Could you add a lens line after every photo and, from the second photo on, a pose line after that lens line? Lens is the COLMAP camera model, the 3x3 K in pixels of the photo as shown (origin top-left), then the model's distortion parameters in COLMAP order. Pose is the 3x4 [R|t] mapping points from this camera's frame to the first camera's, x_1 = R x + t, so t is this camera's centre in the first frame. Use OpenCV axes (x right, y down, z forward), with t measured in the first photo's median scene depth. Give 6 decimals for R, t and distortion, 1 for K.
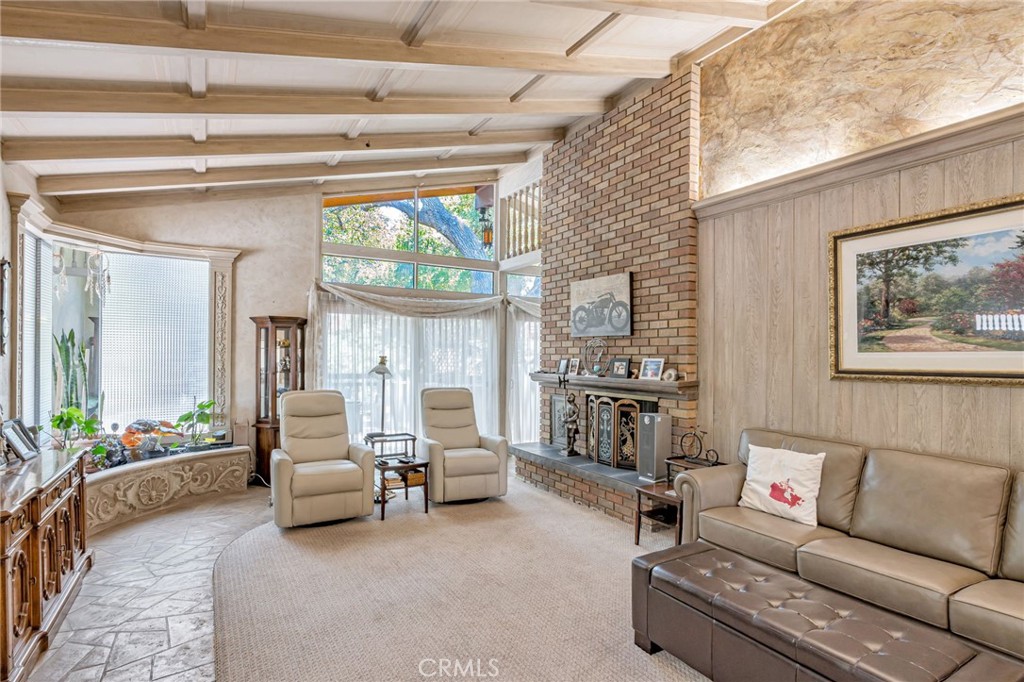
lens RADIAL K [[502.3, 0, 515.9], [0, 502.3, 352.6], [0, 0, 1]] dist [0.001890, 0.000734]
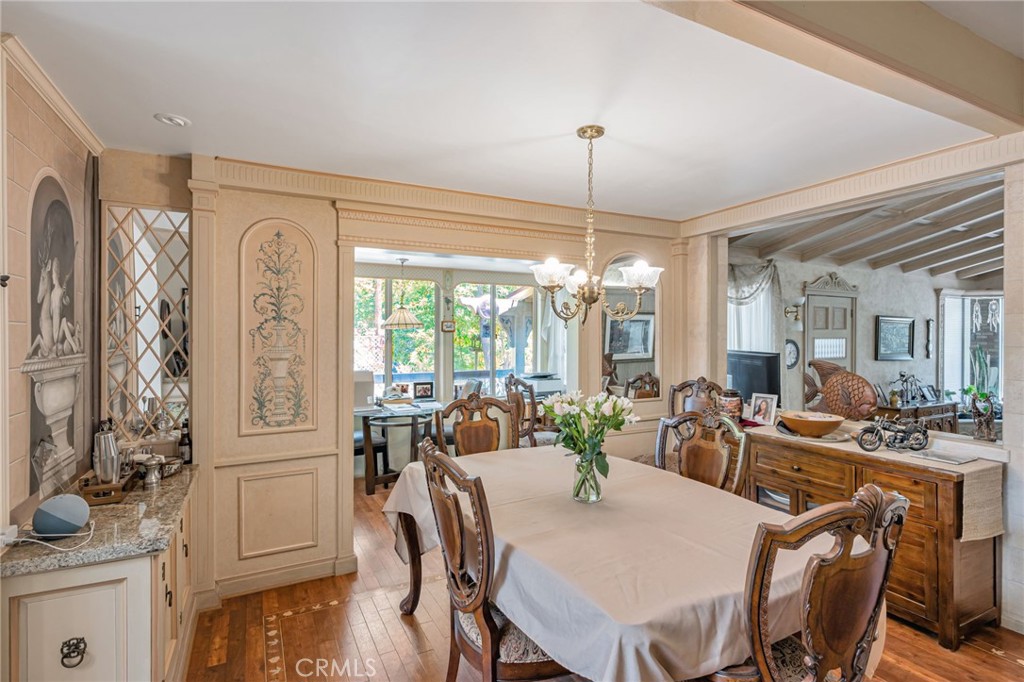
lens RADIAL K [[509.4, 0, 512.0], [0, 509.4, 341.0], [0, 0, 1]] dist [0.004810, 0.000964]
pose [[-0.066301, 0.003414, -0.997794, 1.008065], [-0.003110, 0.999989, 0.003628, -0.053564], [0.997795, 0.003344, -0.066290, -0.539114]]
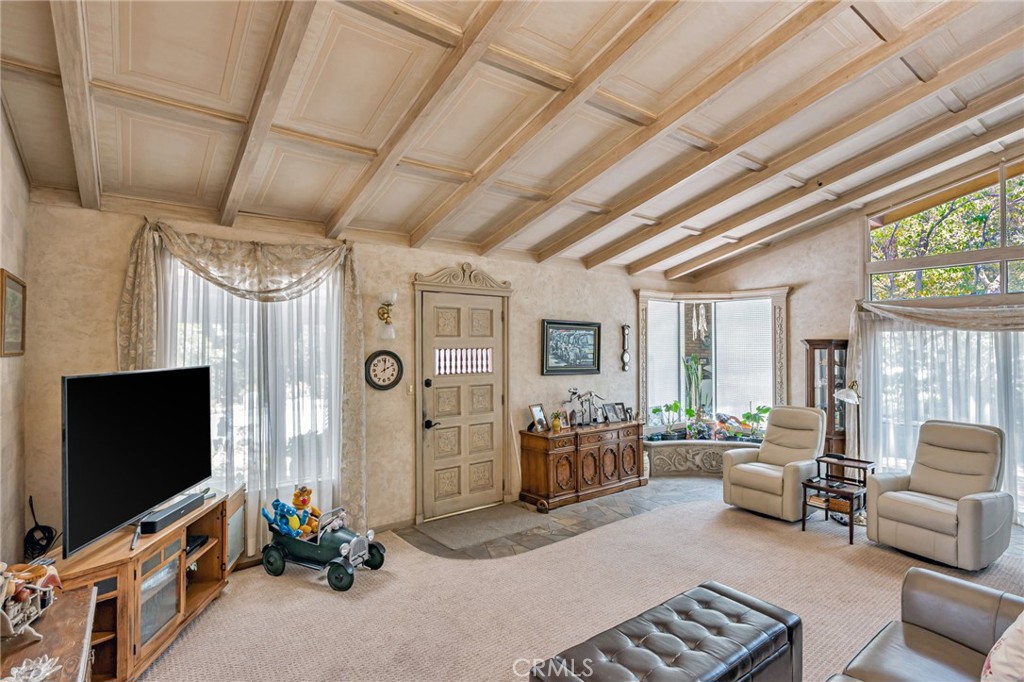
lens RADIAL K [[502.4, 0, 513.2], [0, 502.4, 344.3], [0, 0, 1]] dist [-0.003535, 0.000876]
pose [[0.107806, -0.010143, -0.994120, 0.632679], [0.004126, 0.999944, -0.009755, -0.056430], [0.994163, -0.003050, 0.107842, 0.207463]]
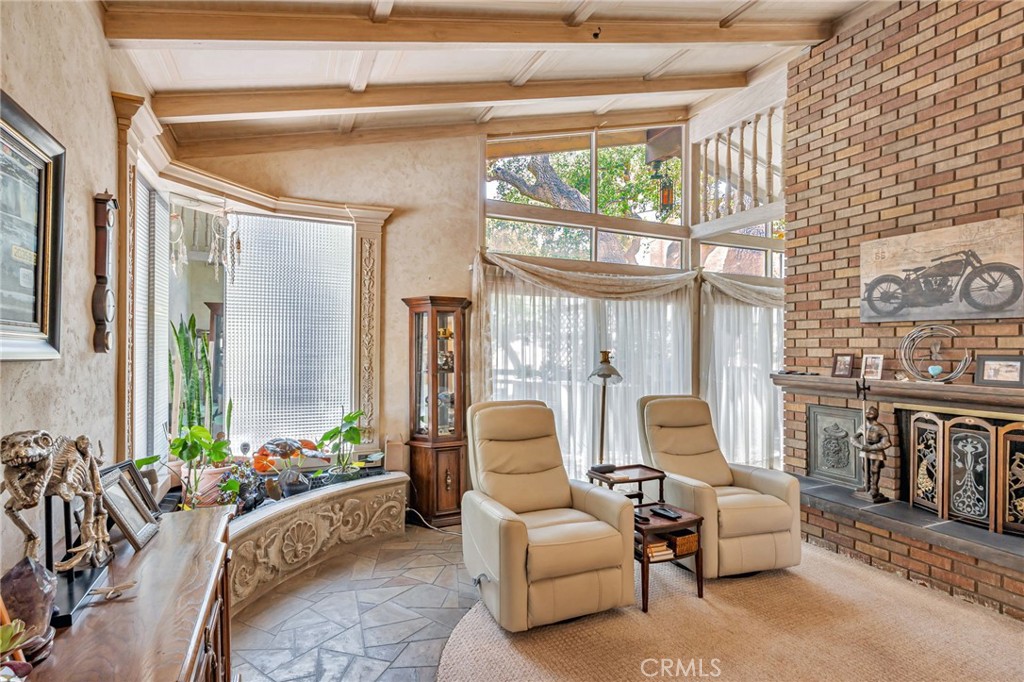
lens RADIAL K [[502.4, 0, 513.2], [0, 502.4, 344.3], [0, 0, 1]] dist [-0.003535, 0.000876]
pose [[0.992589, -0.000882, -0.121513, -0.296216], [0.000751, 0.999999, -0.001126, -0.001498], [0.121514, 0.001026, 0.992589, 0.297649]]
